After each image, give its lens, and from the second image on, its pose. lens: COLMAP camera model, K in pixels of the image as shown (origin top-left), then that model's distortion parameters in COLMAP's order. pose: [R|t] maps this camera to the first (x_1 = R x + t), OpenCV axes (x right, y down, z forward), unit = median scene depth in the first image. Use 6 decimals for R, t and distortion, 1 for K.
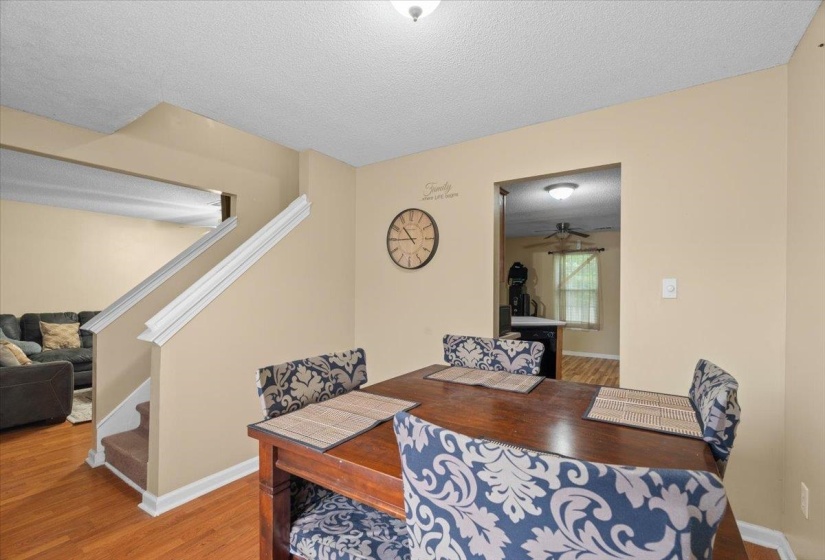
lens RADIAL K [[370.2, 0, 407.1], [0, 370.2, 287.2], [0, 0, 1]] dist [-0.011009, 0.001988]
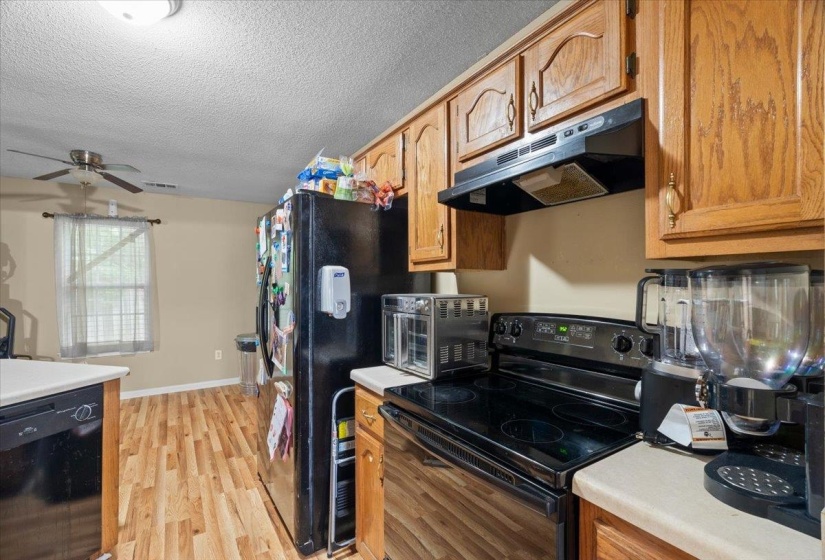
lens RADIAL K [[370.2, 0, 412.5], [0, 370.2, 287.7], [0, 0, 1]] dist [-0.011009, 0.001988]
pose [[0.384462, -0.011045, 0.923075, 0.177185], [0.001026, 0.999933, 0.011537, 0.005557], [-0.923140, -0.003489, 0.384447, 0.543436]]
